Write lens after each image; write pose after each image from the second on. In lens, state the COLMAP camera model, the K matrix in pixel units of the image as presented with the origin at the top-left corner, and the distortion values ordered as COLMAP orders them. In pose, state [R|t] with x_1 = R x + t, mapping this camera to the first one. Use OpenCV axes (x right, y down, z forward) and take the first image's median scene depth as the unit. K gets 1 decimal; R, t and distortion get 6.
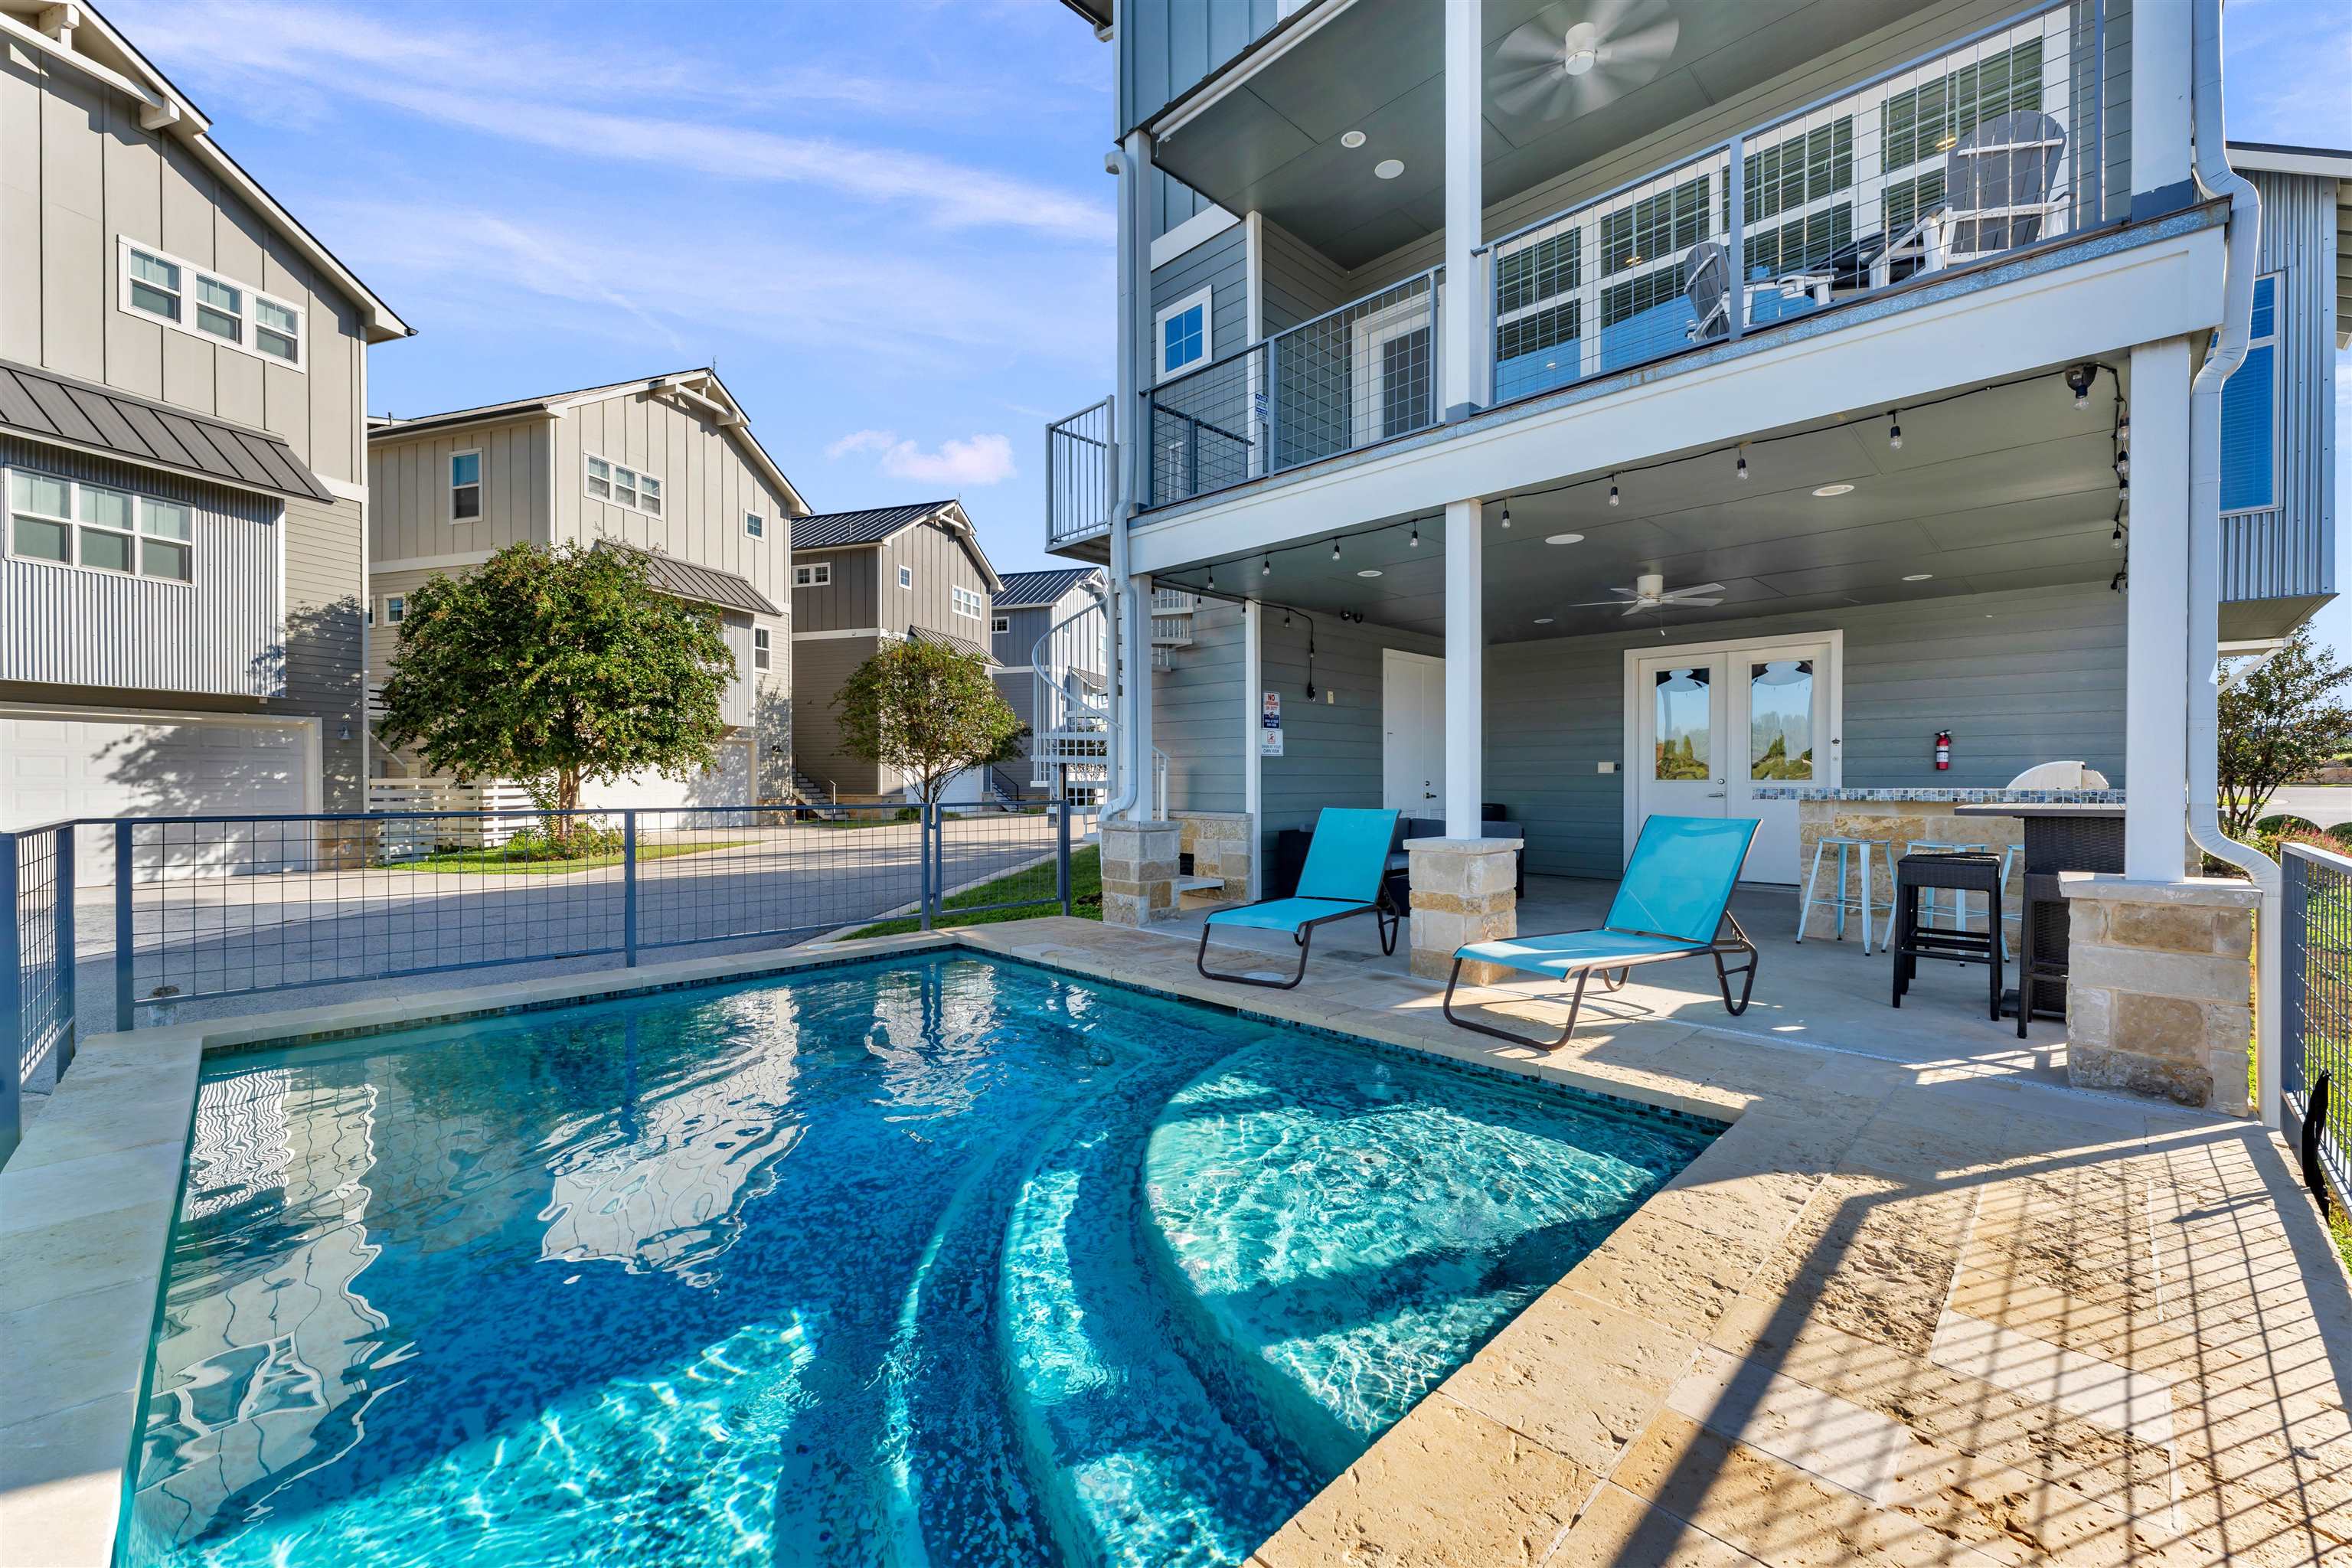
lens RADIAL K [[935.1, 0, 1161.7], [0, 935.1, 783.8], [0, 0, 1]] dist [-0.000248, -0.000034]
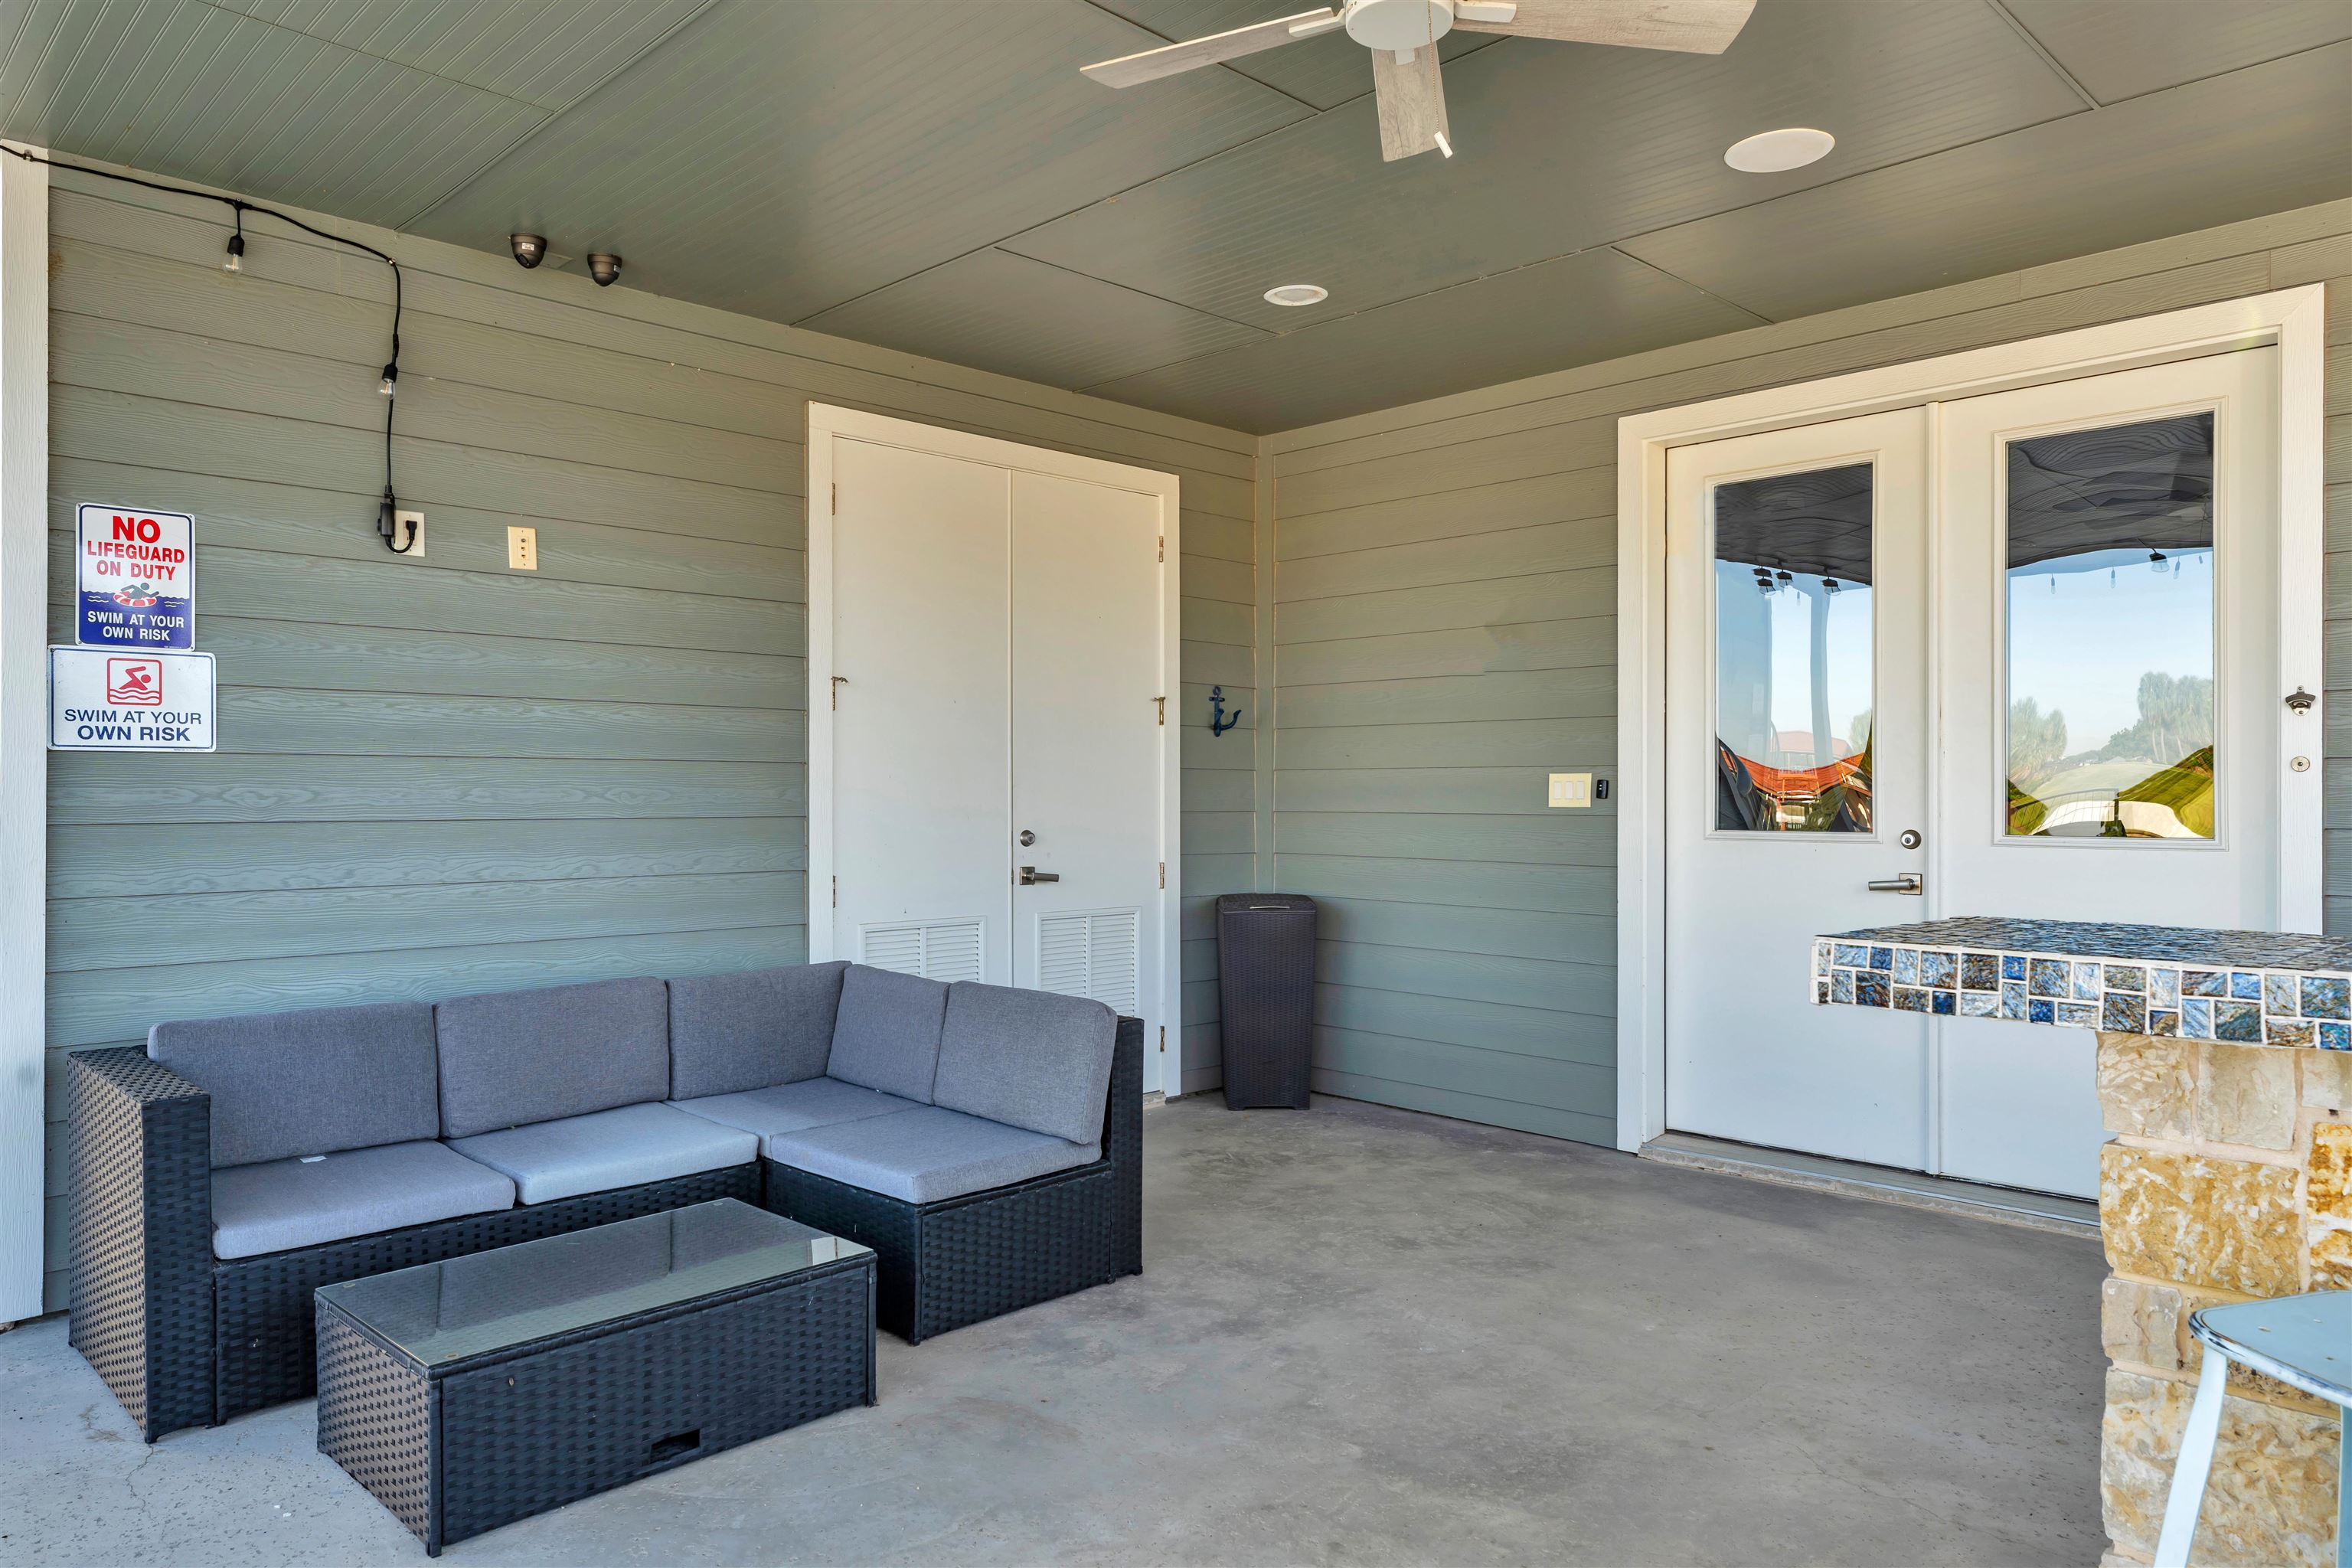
lens RADIAL K [[1526.2, 0, 1145.4], [0, 1526.2, 777.5], [0, 0, 1]] dist [-0.000443, 0.000868]
pose [[0.999962, 0.001415, -0.008650, 0.359143], [-0.001536, 0.999901, -0.014020, -0.015158], [0.008630, 0.014033, 0.999864, 0.511422]]
